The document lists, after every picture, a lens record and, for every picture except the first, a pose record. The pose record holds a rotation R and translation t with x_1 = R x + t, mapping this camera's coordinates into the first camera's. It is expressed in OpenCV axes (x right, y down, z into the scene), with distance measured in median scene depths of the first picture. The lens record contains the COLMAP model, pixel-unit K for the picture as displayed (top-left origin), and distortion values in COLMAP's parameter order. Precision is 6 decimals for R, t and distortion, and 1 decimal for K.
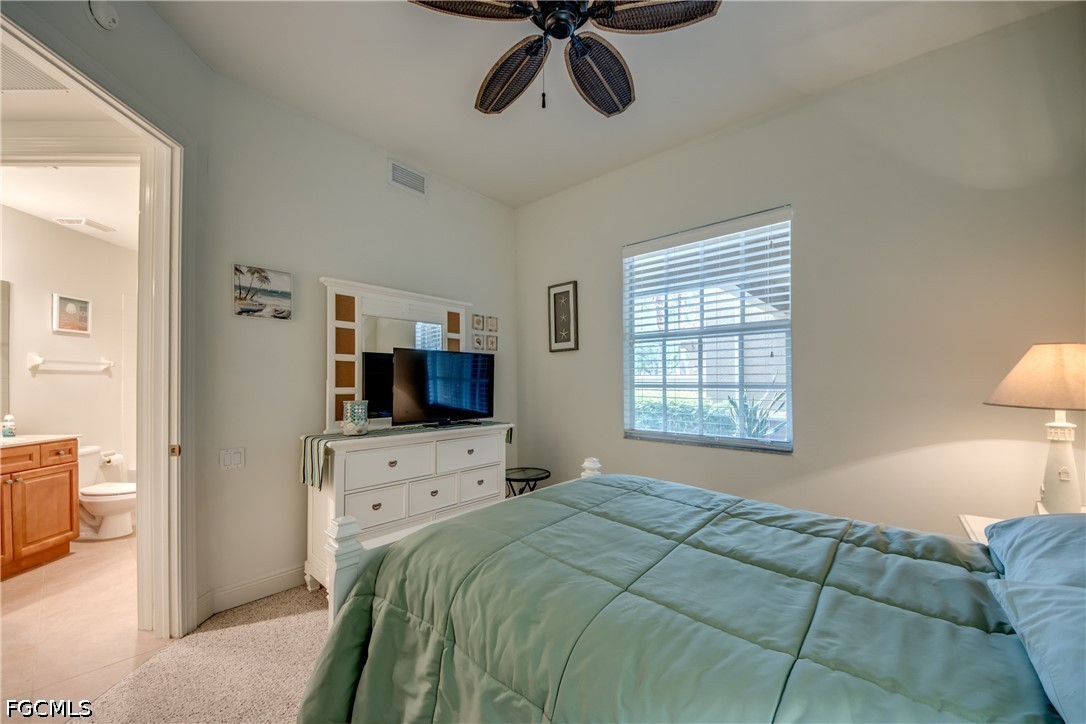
lens RADIAL K [[402.9, 0, 542.5], [0, 402.9, 378.5], [0, 0, 1]] dist [-0.000366, -0.008651]
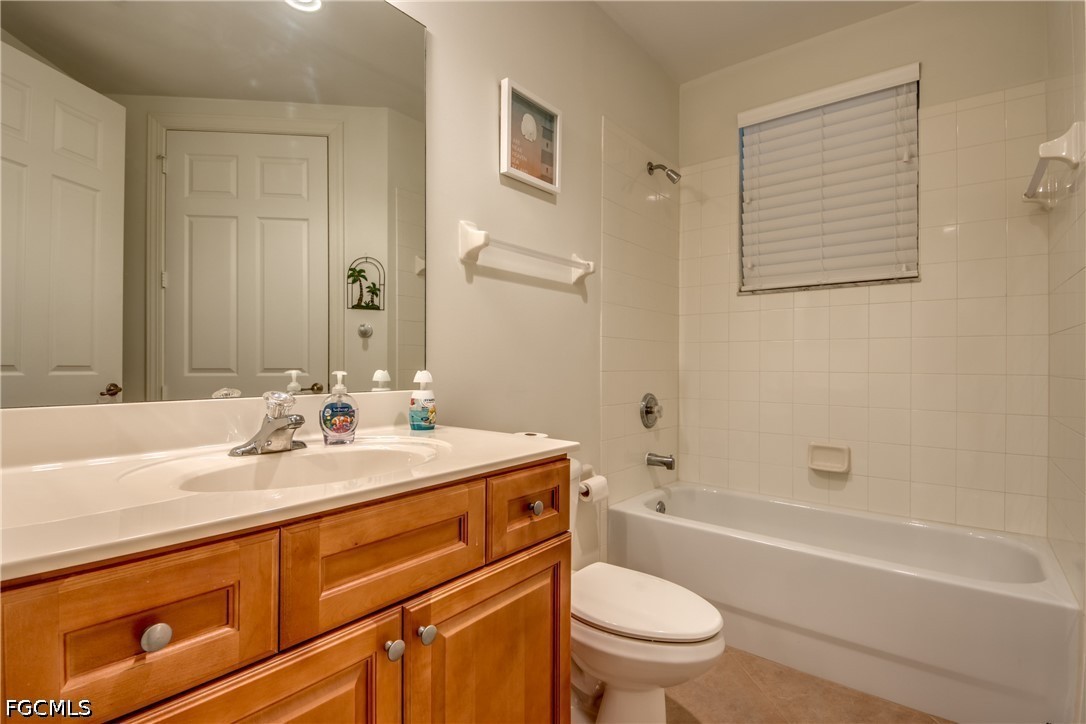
lens RADIAL K [[444.2, 0, 544.2], [0, 444.2, 366.1], [0, 0, 1]] dist [-0.001200, -0.000213]
pose [[0.738478, 0.008463, -0.674225, -0.880843], [-0.002381, 0.999948, 0.009943, 0.074144], [0.674274, -0.005738, 0.738459, 0.676747]]
